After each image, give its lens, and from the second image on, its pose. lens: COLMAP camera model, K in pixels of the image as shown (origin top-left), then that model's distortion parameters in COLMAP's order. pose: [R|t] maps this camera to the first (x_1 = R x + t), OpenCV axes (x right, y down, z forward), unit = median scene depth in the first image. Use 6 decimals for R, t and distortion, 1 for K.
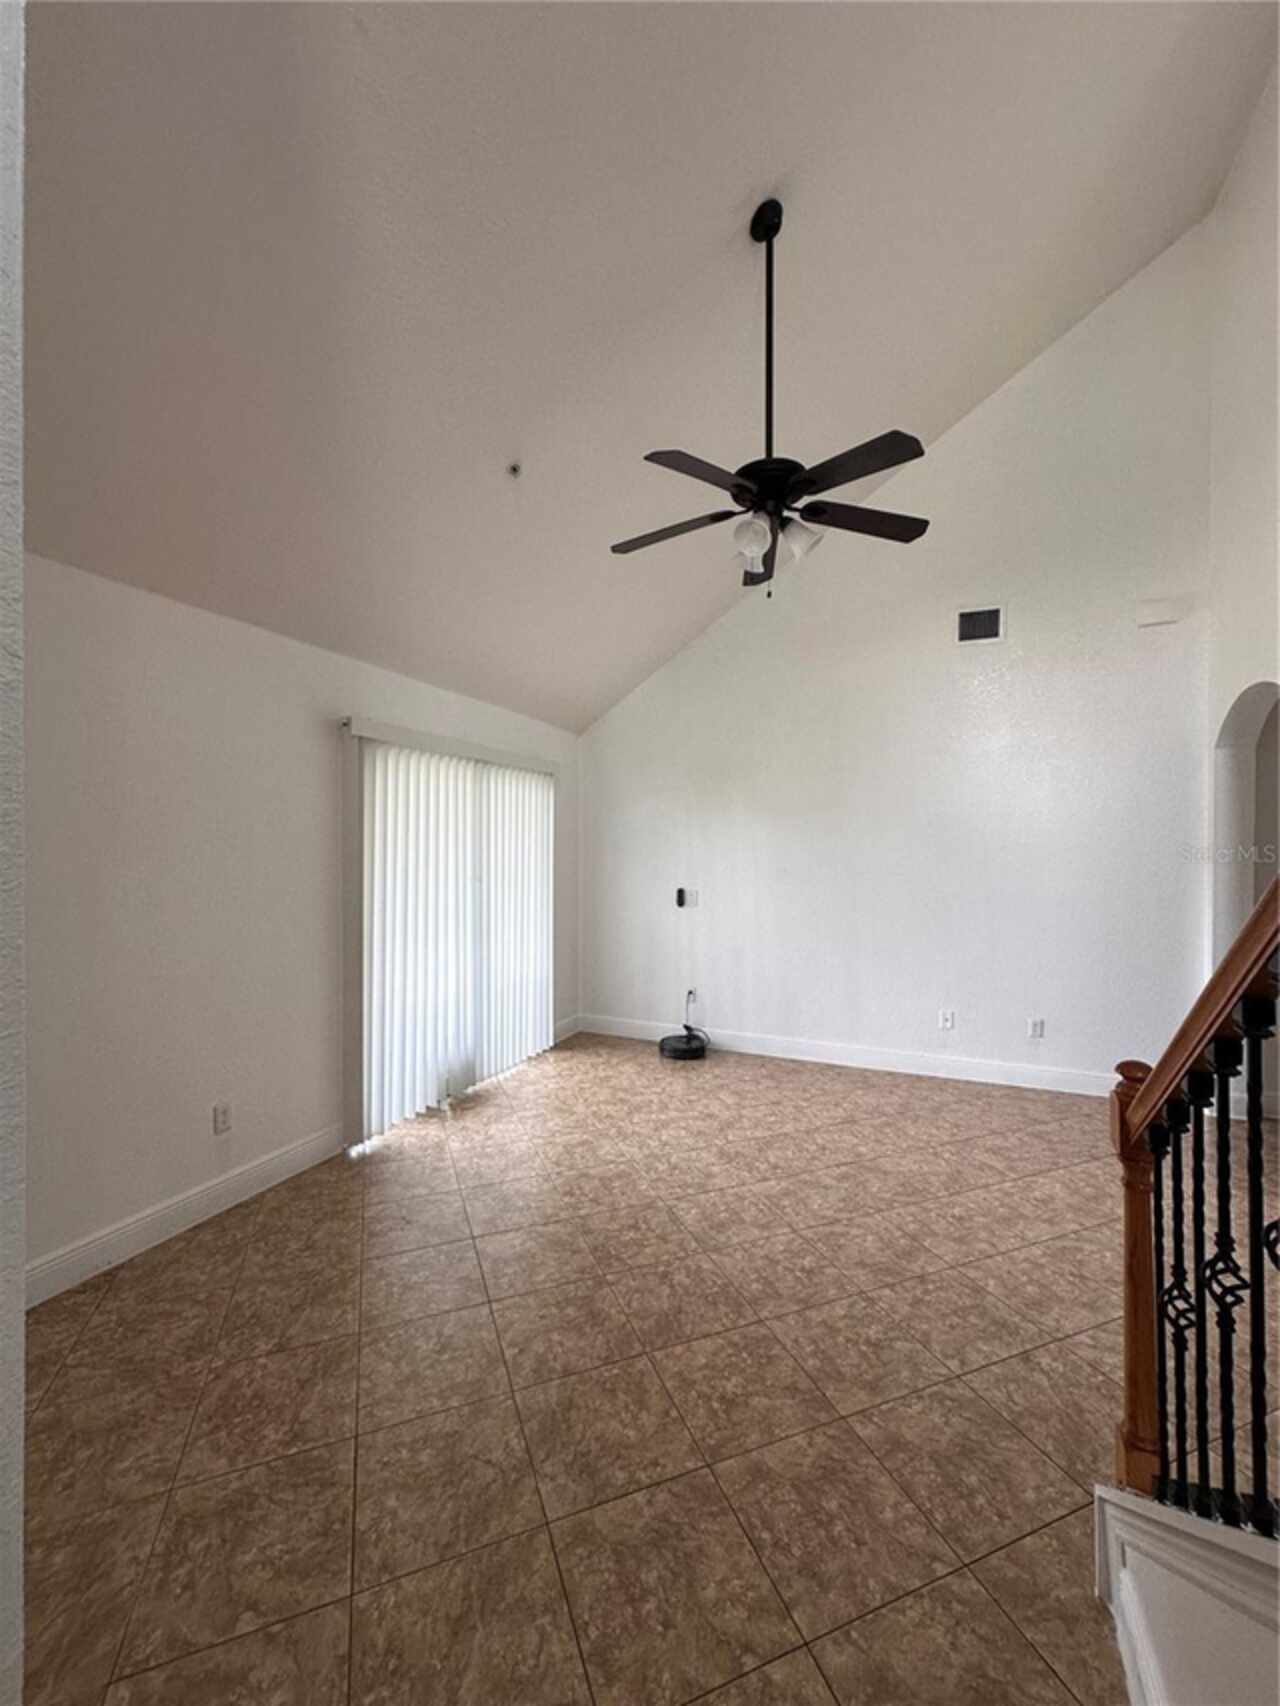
lens RADIAL K [[678.6, 0, 640.0], [0, 678.6, 853.0], [0, 0, 1]] dist [-0.003236, 0.001098]
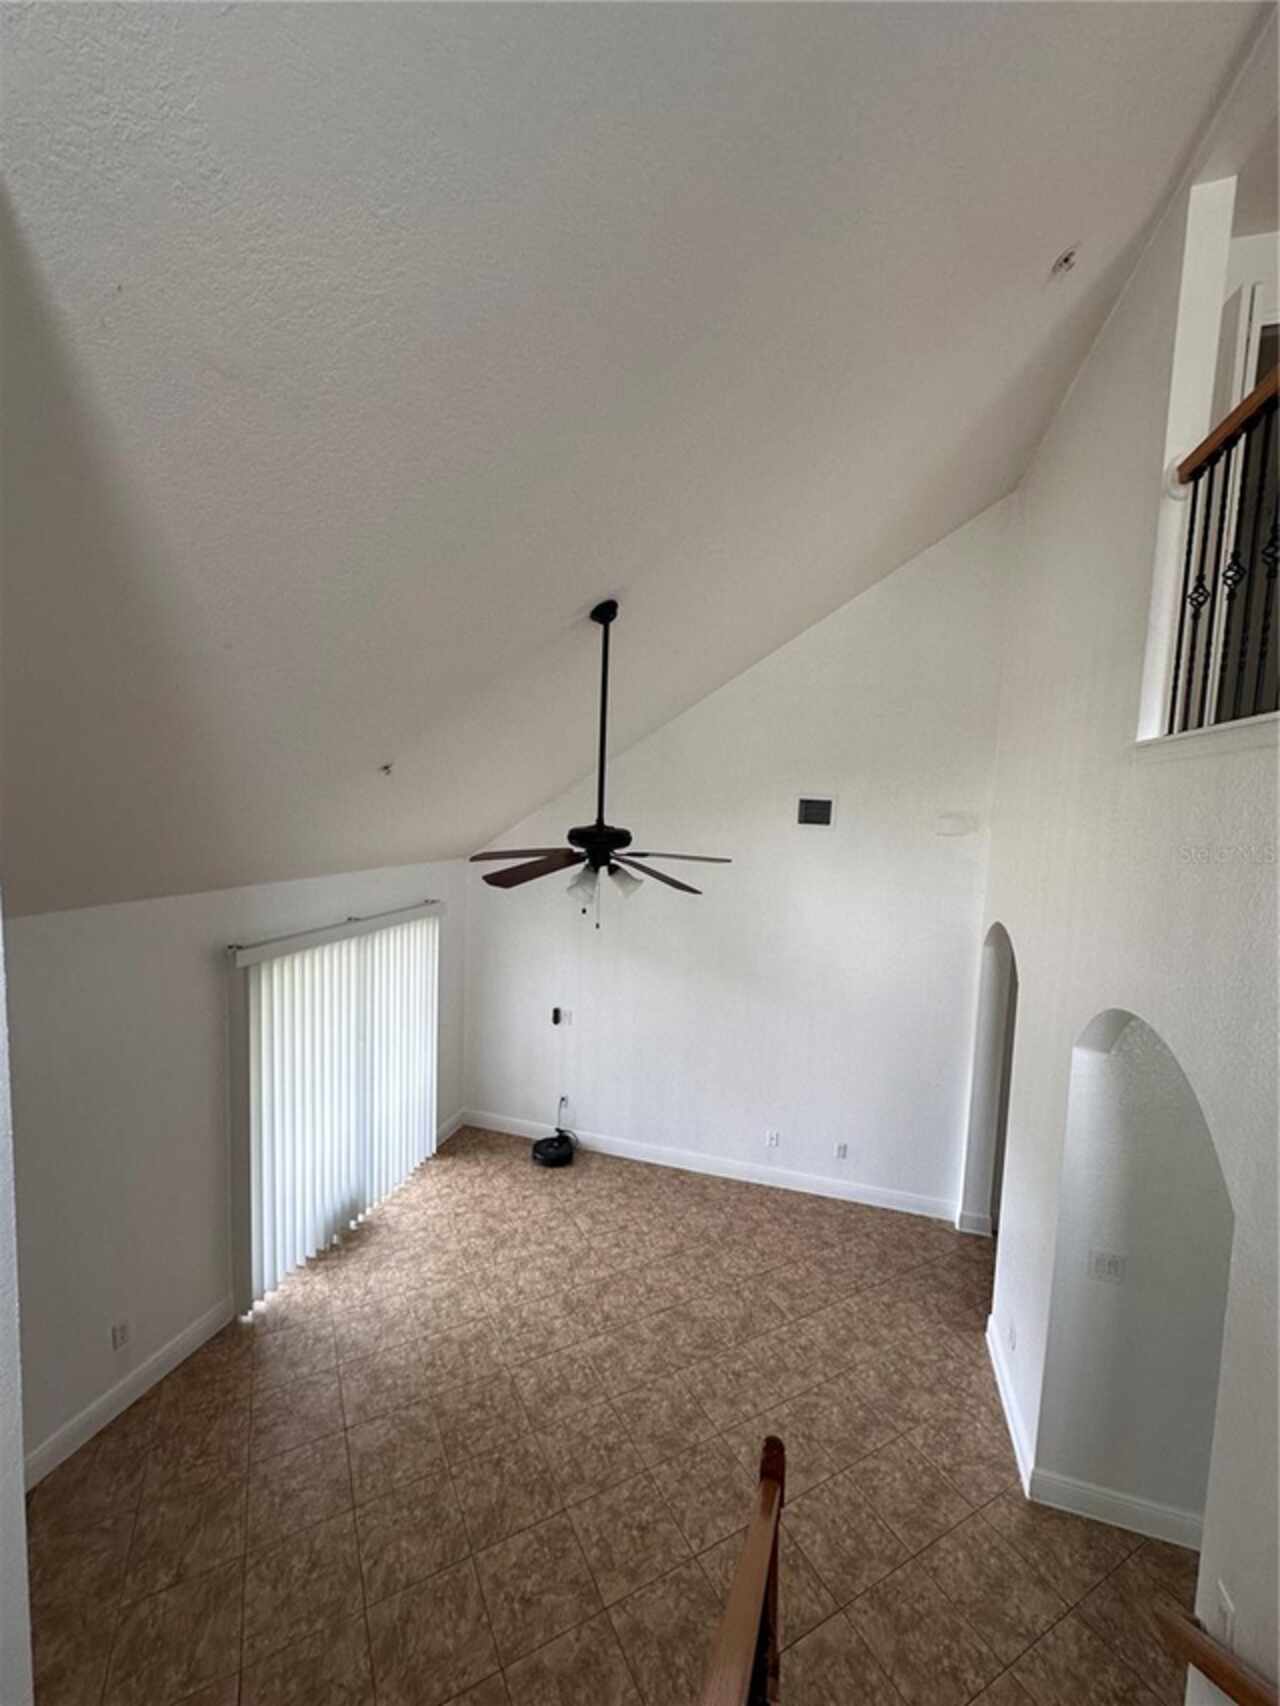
lens RADIAL K [[678.6, 0, 640.0], [0, 678.6, 853.0], [0, 0, 1]] dist [-0.003236, 0.001098]
pose [[0.992449, 0.022456, 0.120587, 0.109952], [-0.032087, 0.996395, 0.078528, -0.573014], [-0.118389, -0.081805, 0.989592, -0.188848]]
